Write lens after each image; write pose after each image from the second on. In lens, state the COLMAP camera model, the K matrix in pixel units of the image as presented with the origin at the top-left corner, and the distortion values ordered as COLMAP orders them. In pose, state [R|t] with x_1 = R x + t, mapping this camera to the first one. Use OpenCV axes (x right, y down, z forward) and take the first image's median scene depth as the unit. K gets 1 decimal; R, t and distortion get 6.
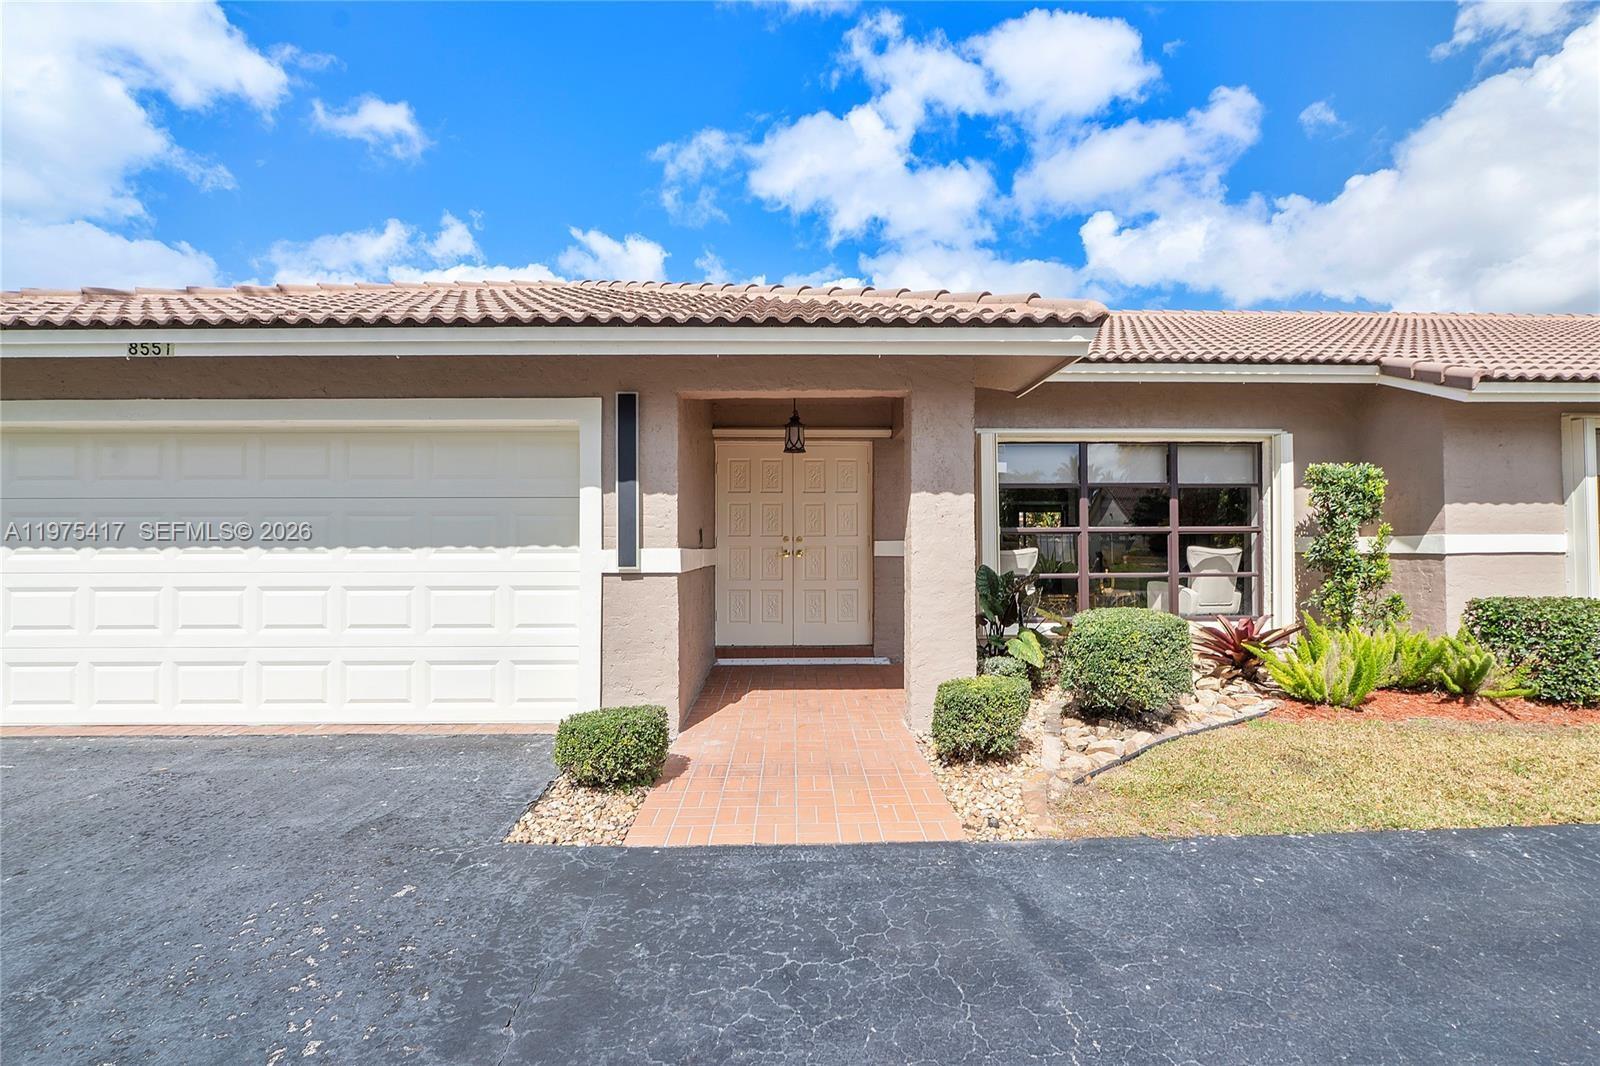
lens RADIAL K [[683.9, 0, 800.0], [0, 683.9, 533.0], [0, 0, 1]] dist [-0.012455, -0.000189]
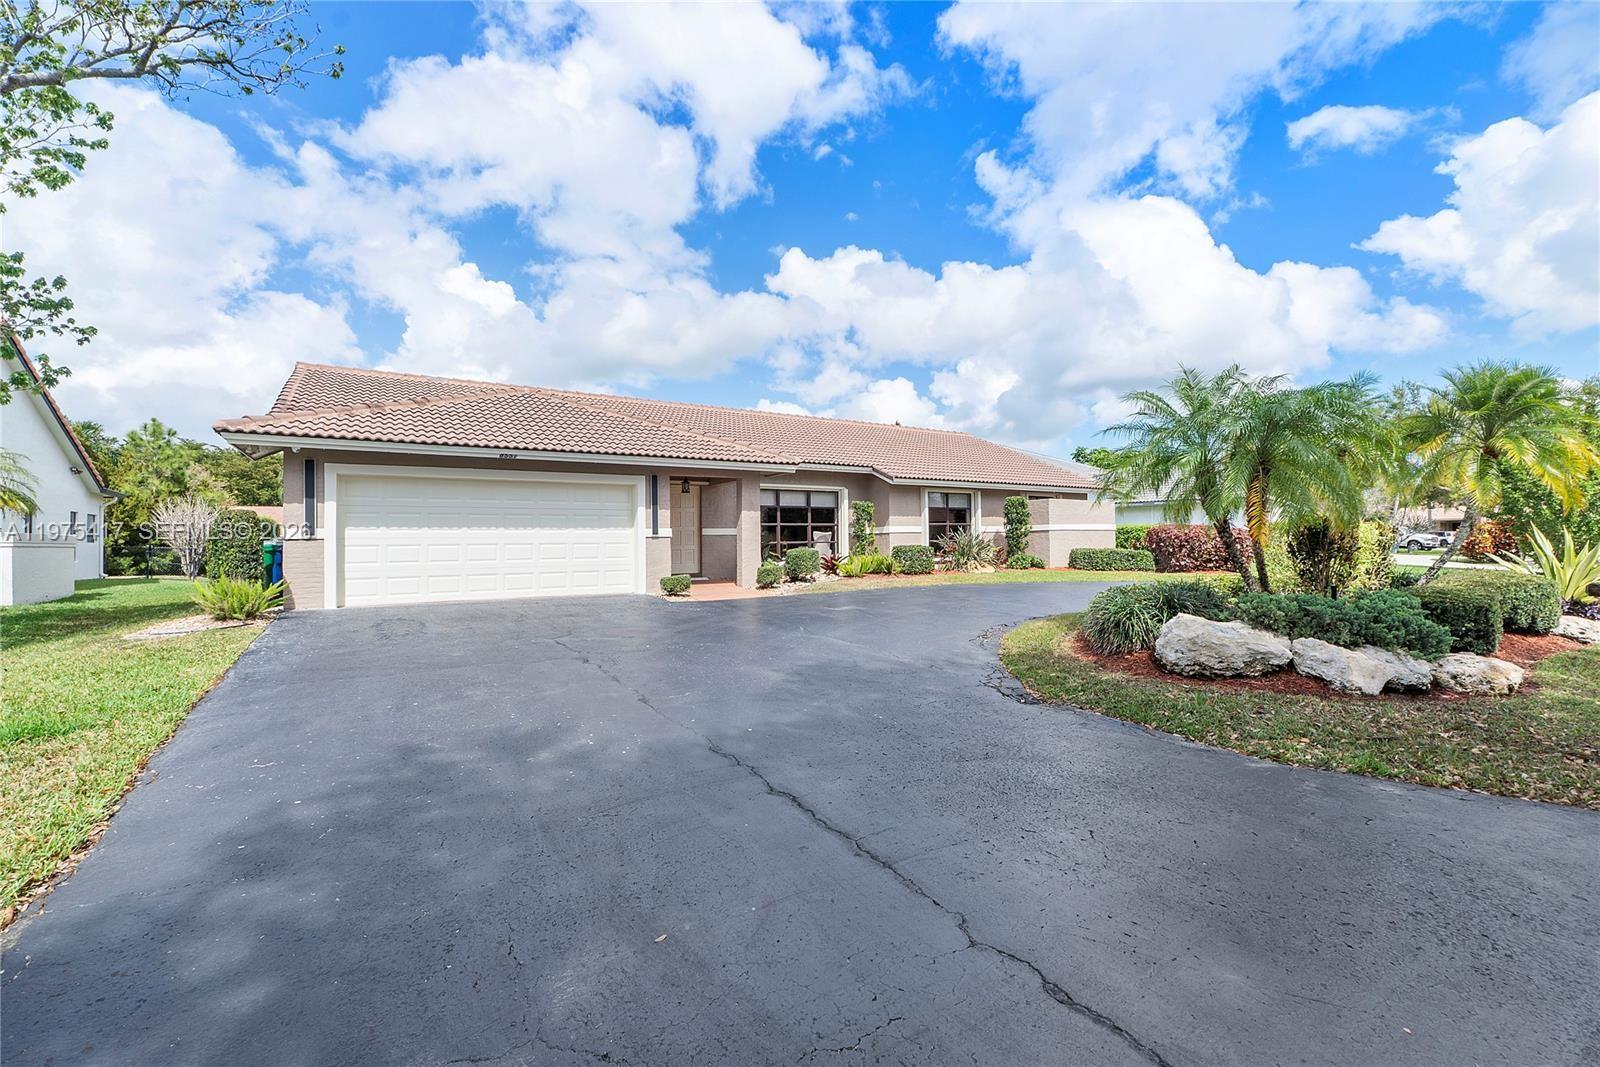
lens RADIAL K [[683.9, 0, 803.7], [0, 683.9, 522.2], [0, 0, 1]] dist [-0.001727, -0.000153]
pose [[0.858326, 0.007628, 0.513049, -0.914557], [0.002413, 0.999818, -0.018902, 0.040329], [-0.513100, 0.017462, 0.858151, -1.386999]]
